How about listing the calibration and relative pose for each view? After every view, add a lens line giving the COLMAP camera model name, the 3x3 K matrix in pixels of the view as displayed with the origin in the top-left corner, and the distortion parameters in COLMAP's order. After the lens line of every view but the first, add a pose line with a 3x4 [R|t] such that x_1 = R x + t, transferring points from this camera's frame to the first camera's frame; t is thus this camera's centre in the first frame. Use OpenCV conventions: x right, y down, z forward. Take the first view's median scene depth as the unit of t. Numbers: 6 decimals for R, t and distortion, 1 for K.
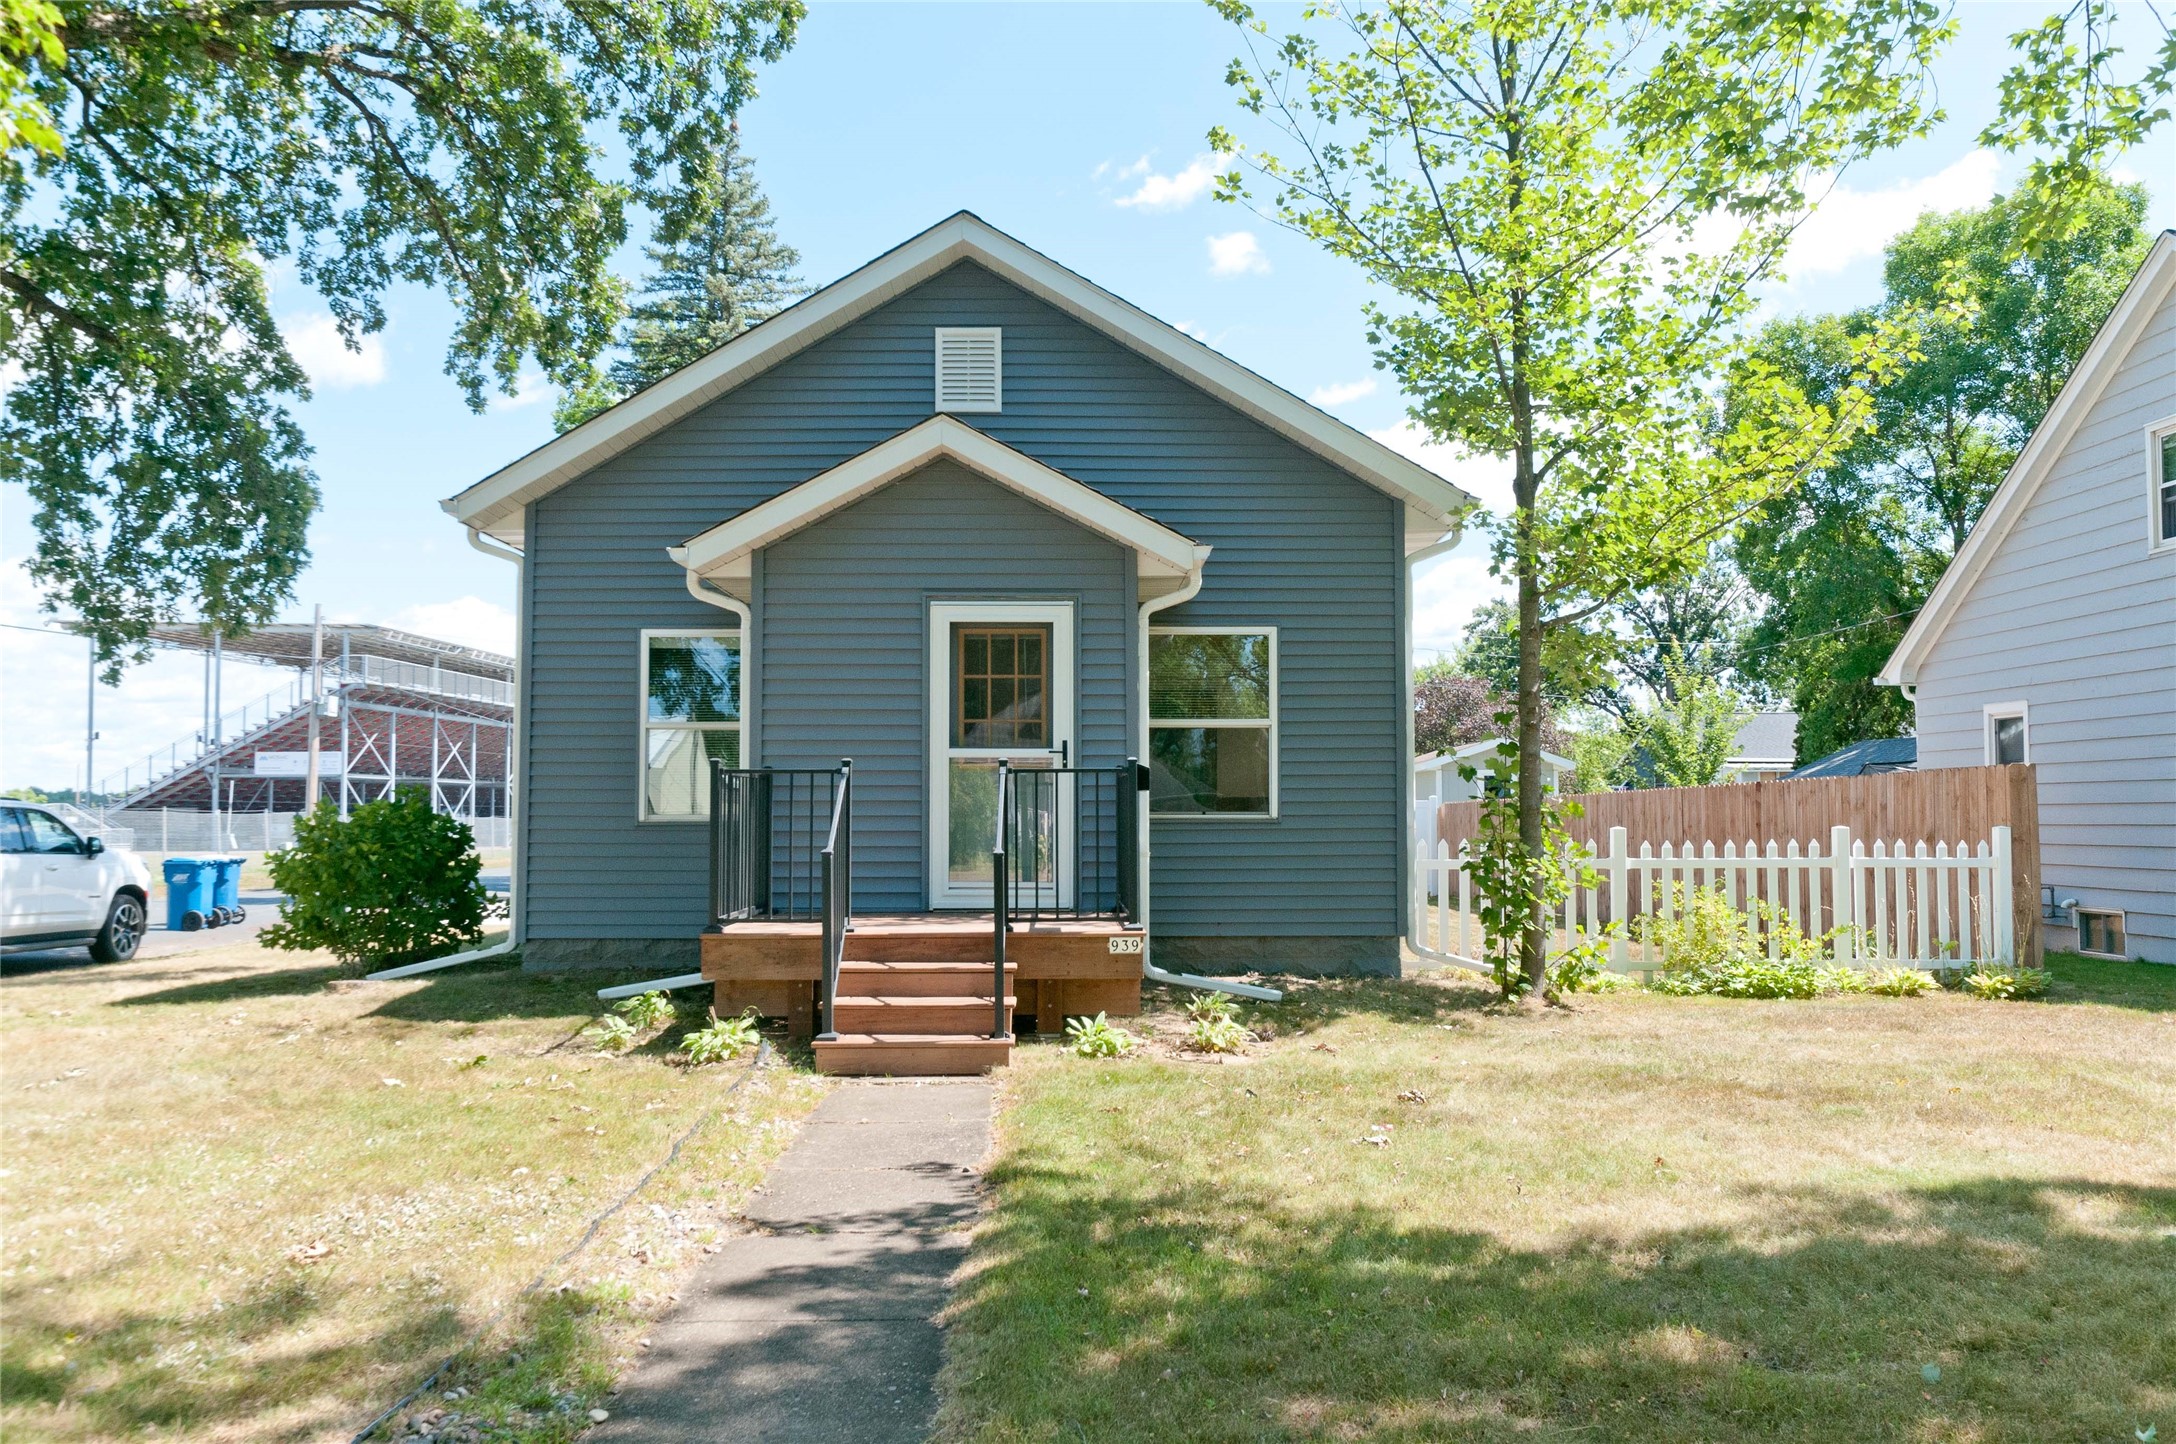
lens RADIAL K [[1692.2, 0, 1082.2], [0, 1692.2, 703.4], [0, 0, 1]] dist [-0.011854, 0.006637]
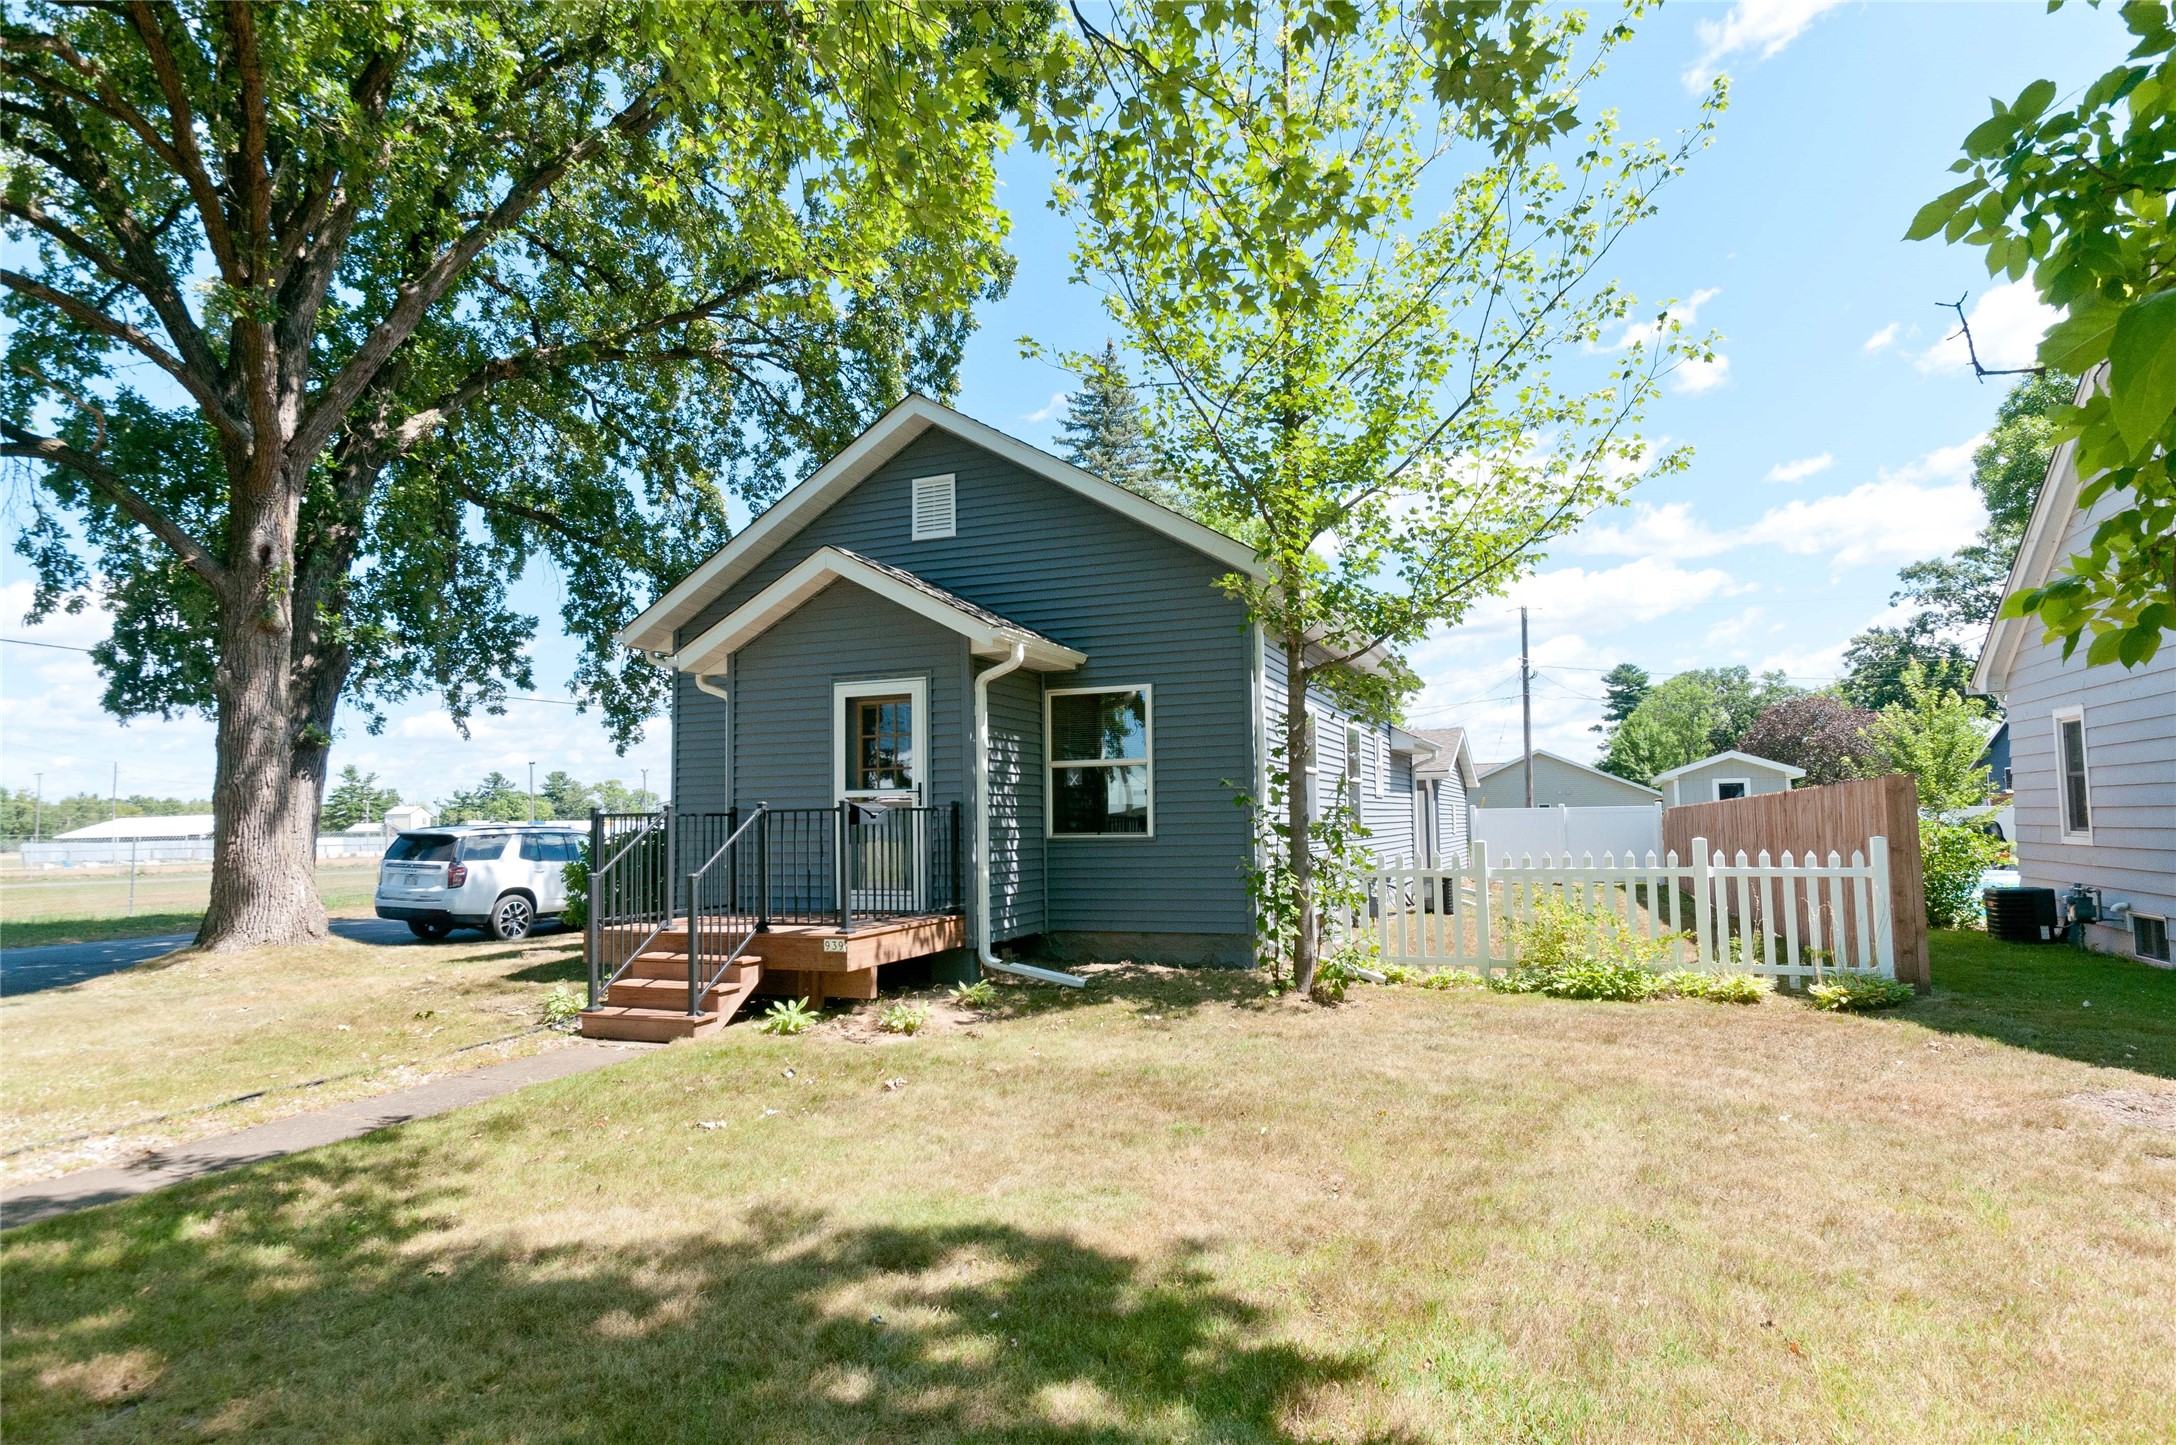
lens RADIAL K [[1190.7, 0, 1094.6], [0, 1190.7, 718.2], [0, 0, 1]] dist [-0.006609, 0.003092]
pose [[0.924308, -0.047575, -0.378671, 0.406682], [0.040820, 0.998832, -0.025851, 0.001206], [0.379459, 0.008437, 0.925170, 0.169247]]
